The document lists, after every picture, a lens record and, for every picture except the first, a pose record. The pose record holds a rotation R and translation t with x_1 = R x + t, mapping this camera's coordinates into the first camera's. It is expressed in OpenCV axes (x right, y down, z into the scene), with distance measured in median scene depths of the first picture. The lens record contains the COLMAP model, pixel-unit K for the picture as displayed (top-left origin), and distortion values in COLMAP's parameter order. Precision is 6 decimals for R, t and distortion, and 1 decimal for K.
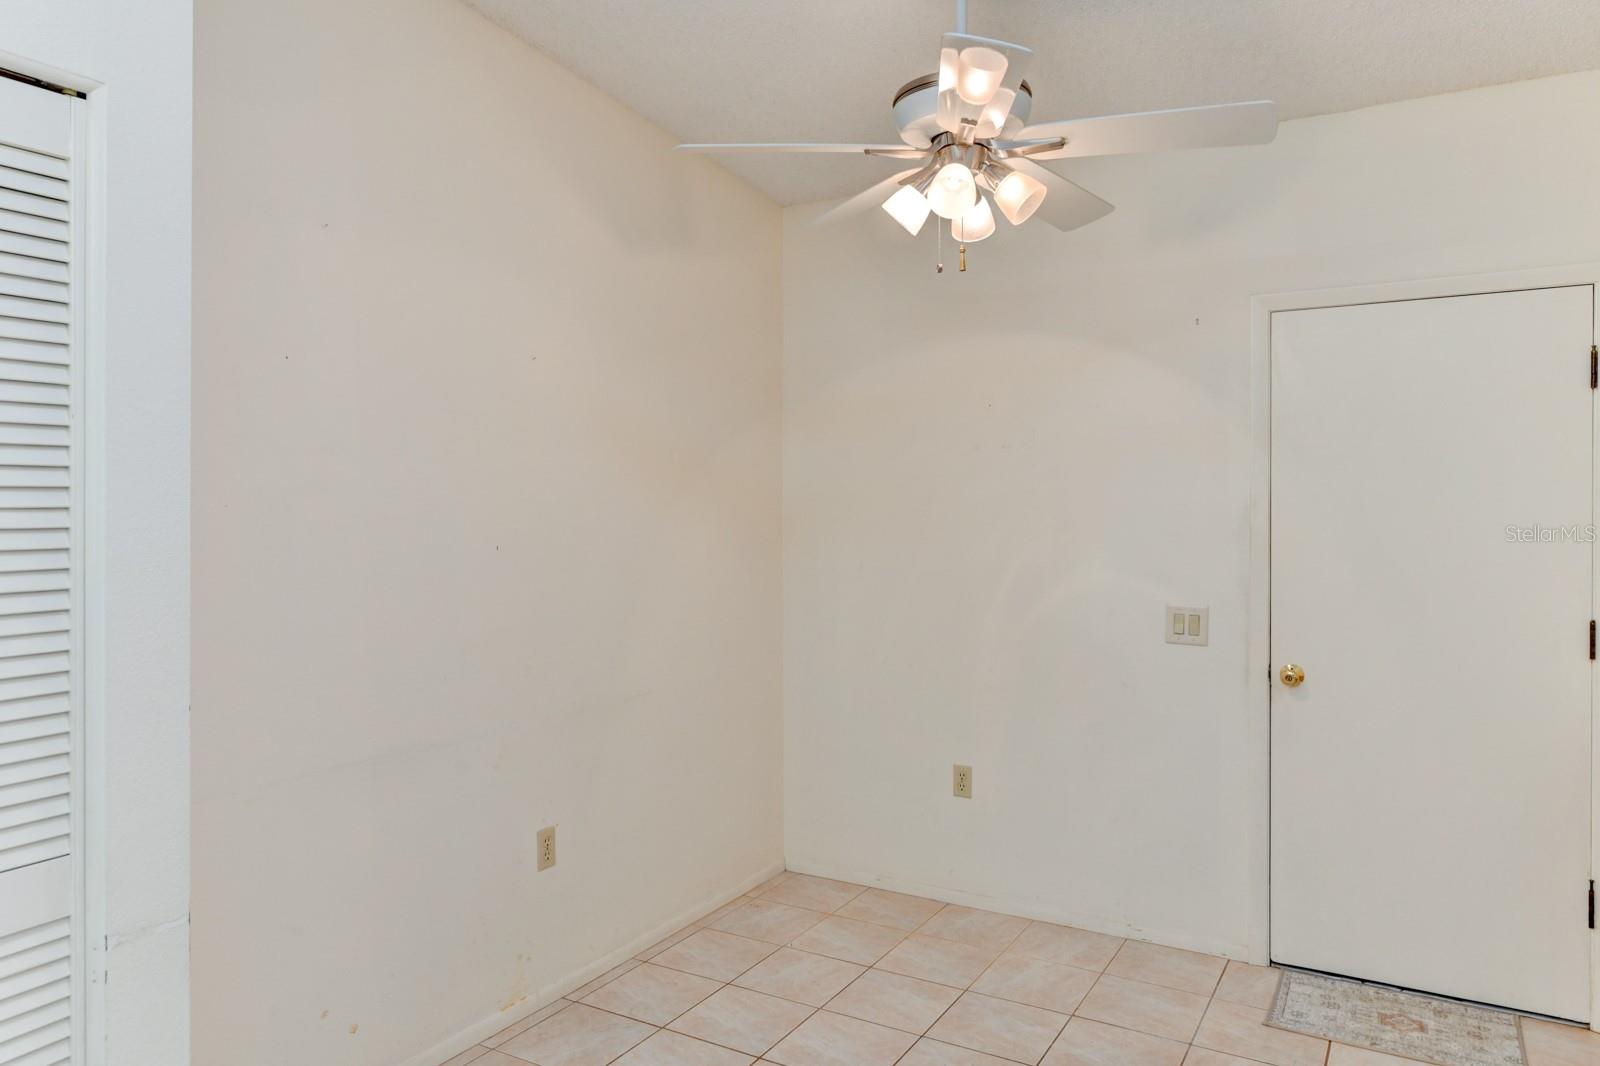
lens RADIAL K [[1095.5, 0, 799.8], [0, 1095.5, 517.9], [0, 0, 1]] dist [0.004315, -0.004457]
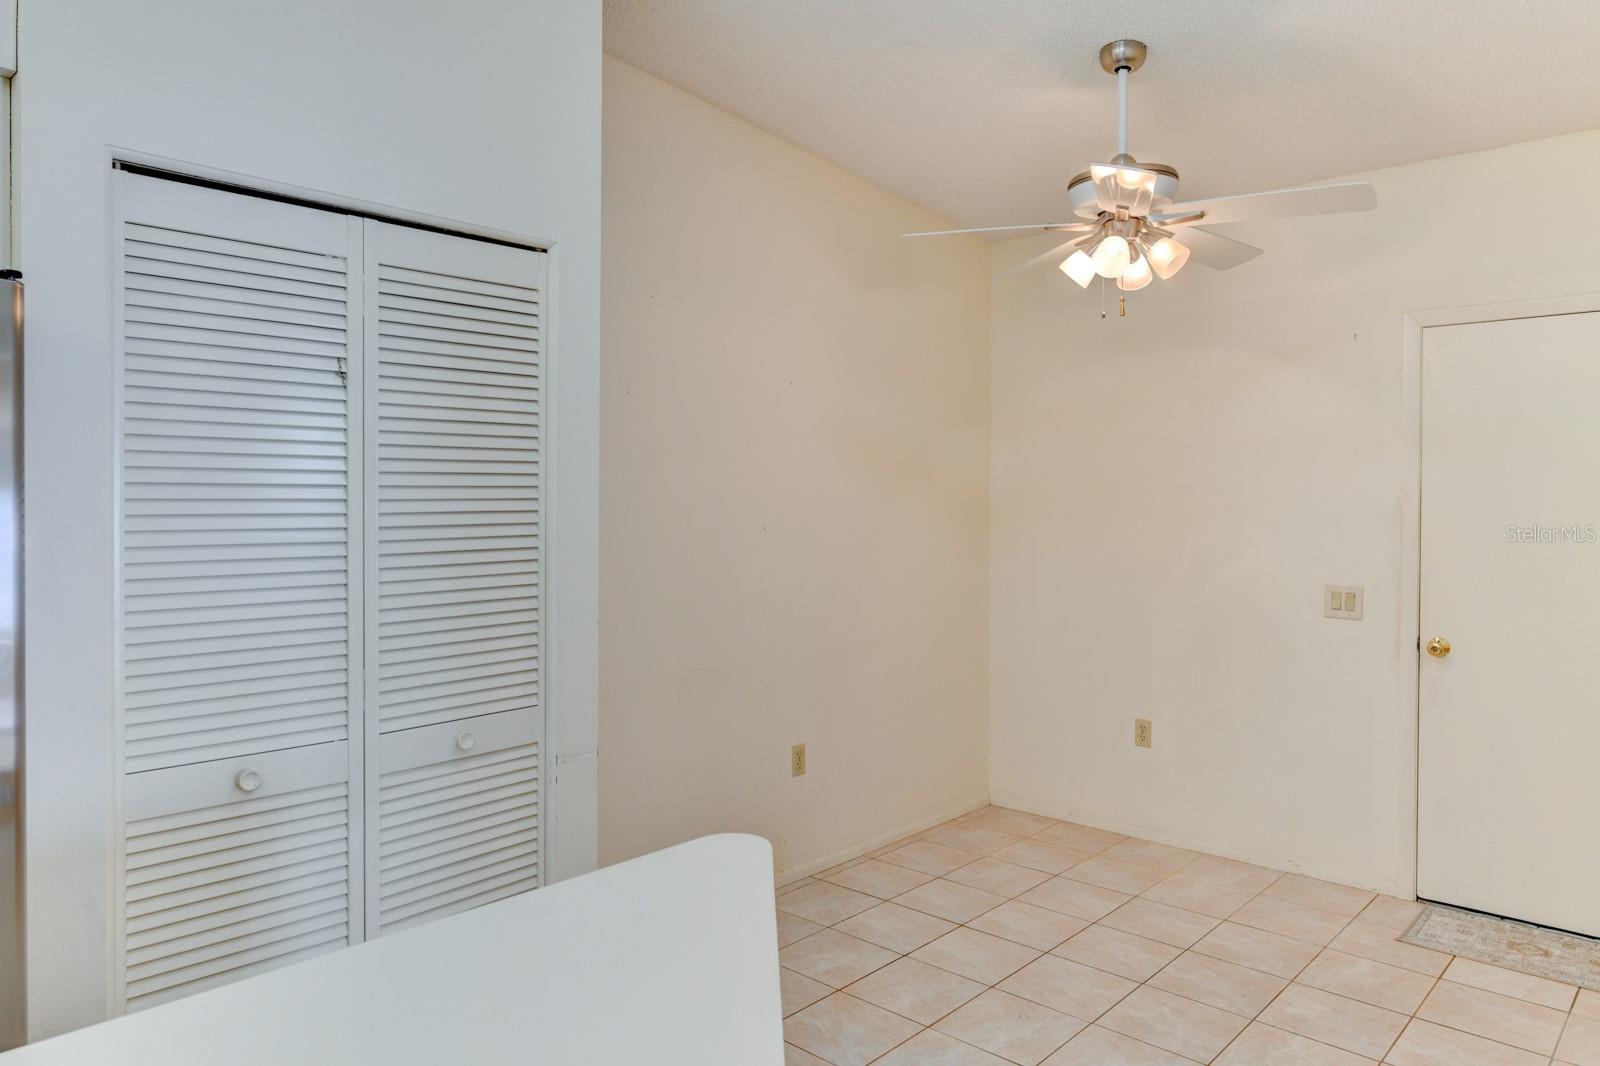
lens RADIAL K [[1095.5, 0, 801.1], [0, 1095.5, 518.4], [0, 0, 1]] dist [0.004315, -0.004457]
pose [[0.979586, 0.006980, -0.200902, 0.029757], [-0.004673, 0.999918, 0.011955, -0.000444], [0.200969, -0.010772, 0.979538, -0.262113]]
